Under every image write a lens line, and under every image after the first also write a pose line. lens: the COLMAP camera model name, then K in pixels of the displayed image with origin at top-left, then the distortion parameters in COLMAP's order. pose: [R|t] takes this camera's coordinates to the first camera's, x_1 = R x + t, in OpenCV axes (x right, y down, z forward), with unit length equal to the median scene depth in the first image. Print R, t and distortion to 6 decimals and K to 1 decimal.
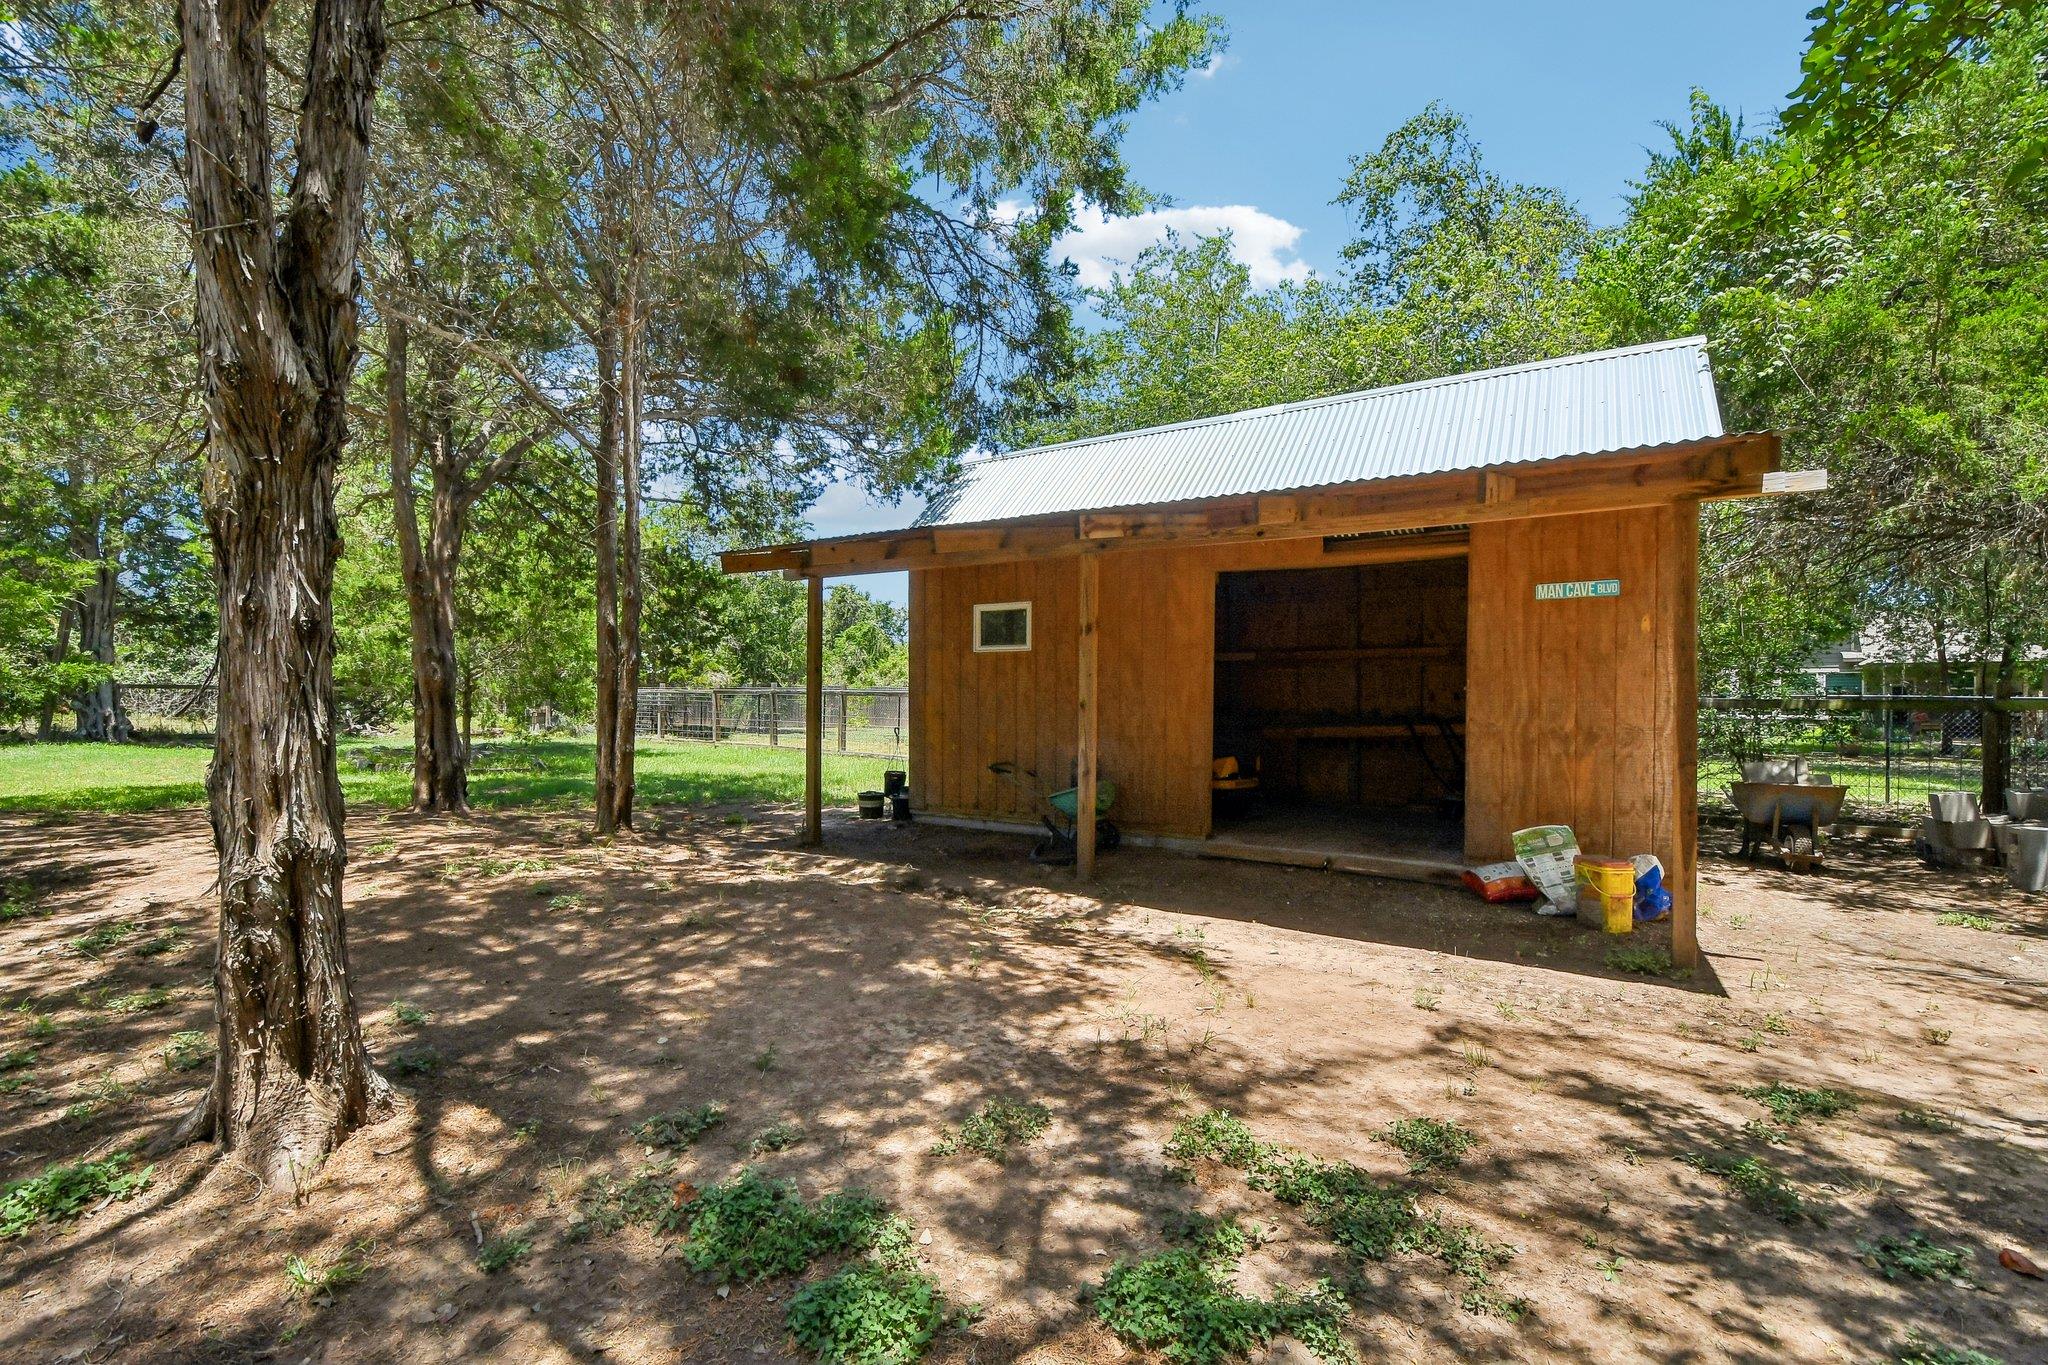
lens RADIAL K [[897.0, 0, 1020.3], [0, 897.0, 702.0], [0, 0, 1]] dist [-0.017886, -0.000243]
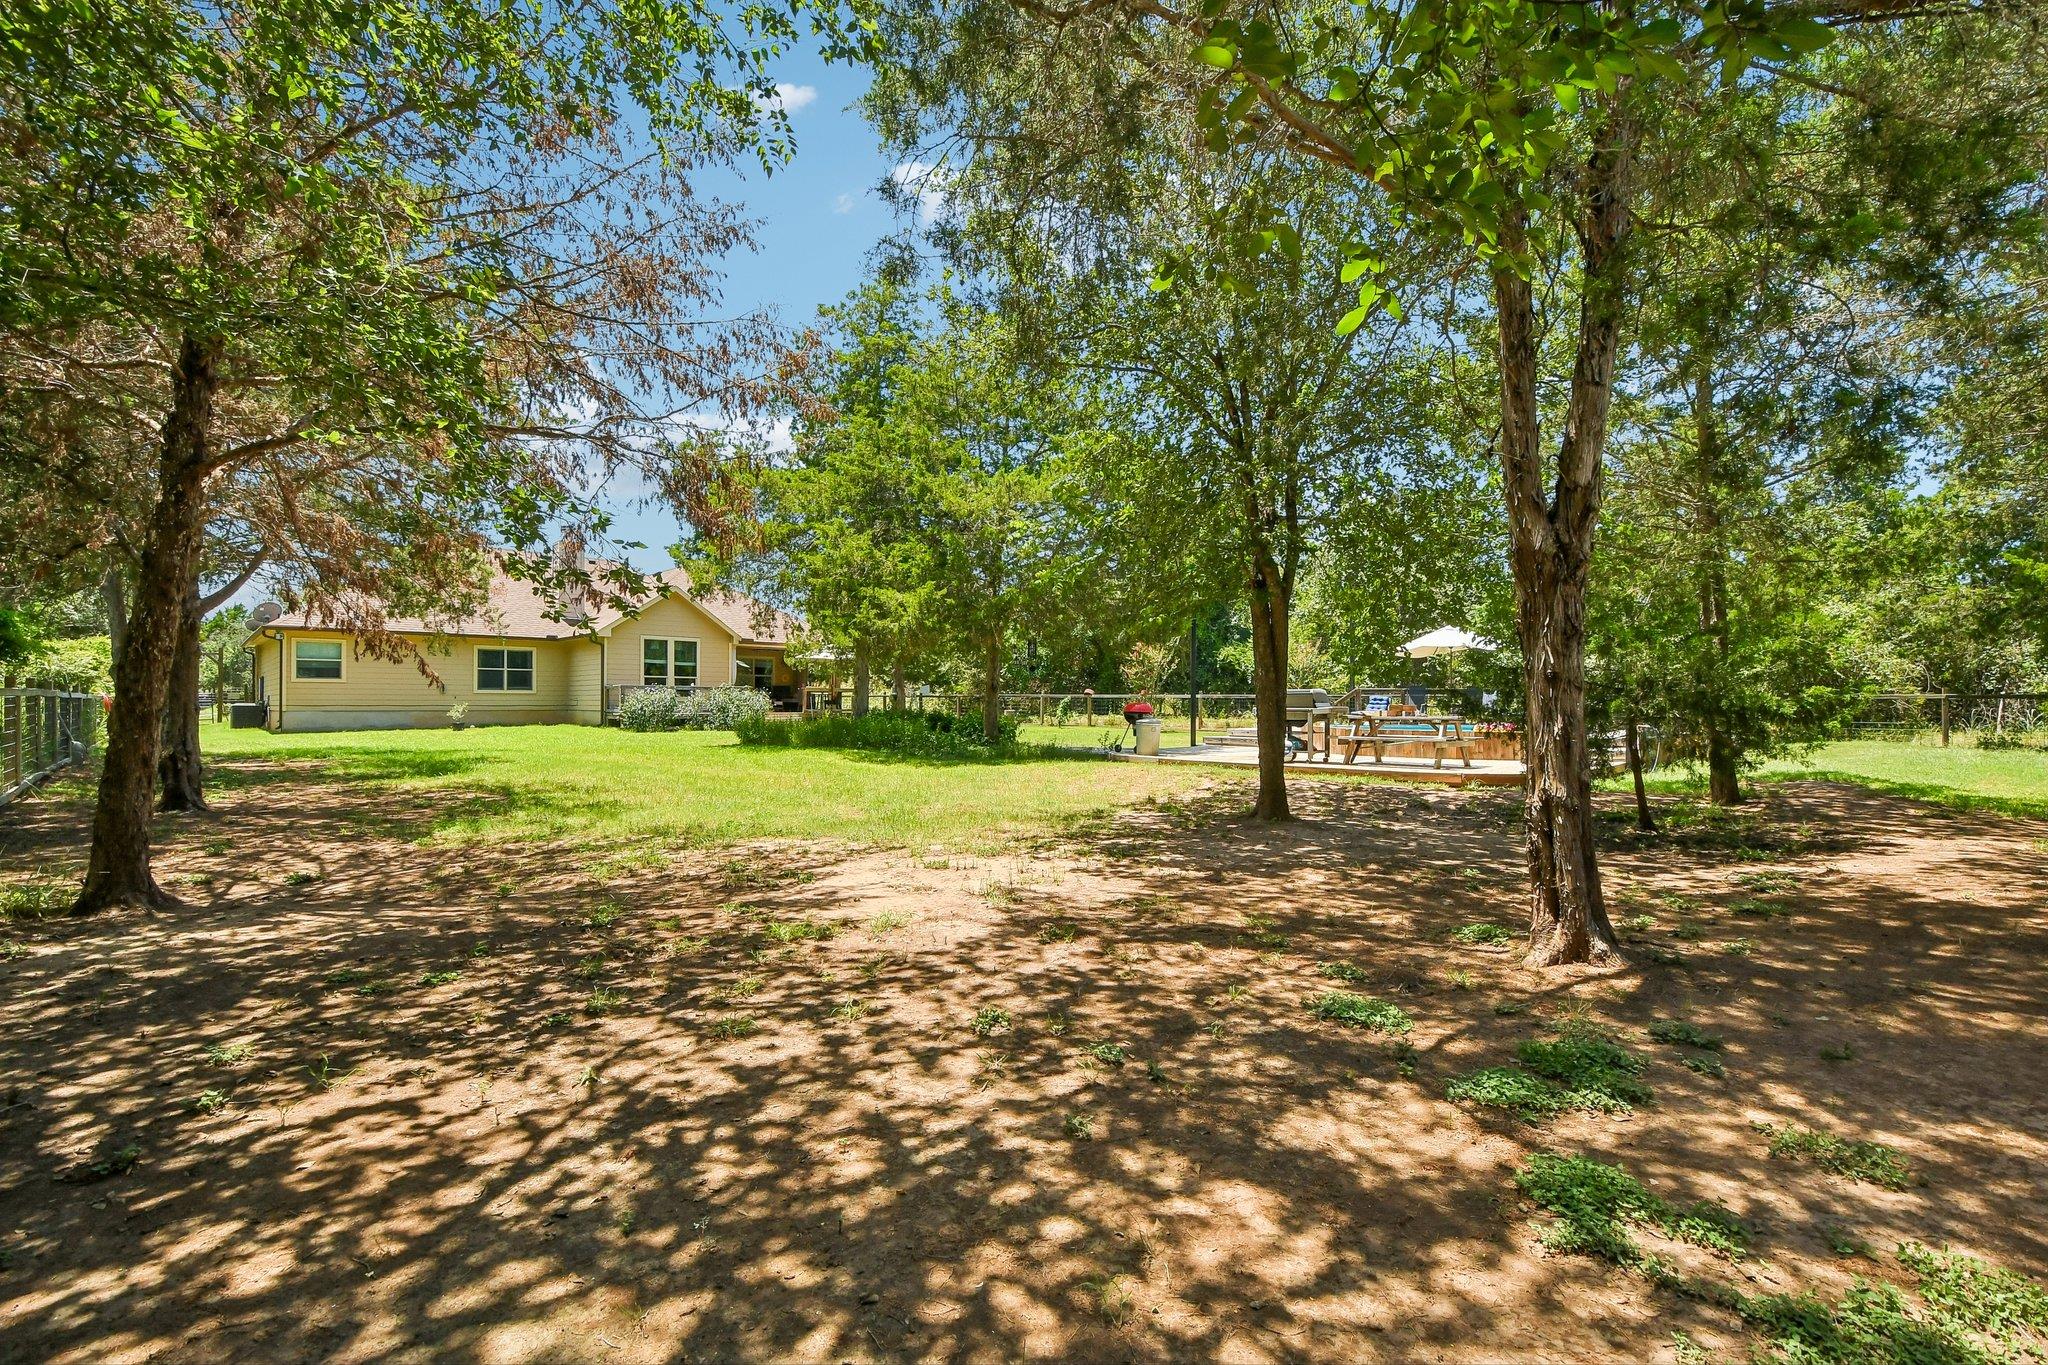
lens RADIAL K [[897.0, 0, 1020.3], [0, 897.0, 702.0], [0, 0, 1]] dist [-0.017886, -0.000243]
pose [[-0.282156, -0.005189, -0.959355, 1.193102], [-0.004505, 0.999982, -0.004084, -0.017321], [0.959358, 0.003170, -0.282174, 0.416095]]
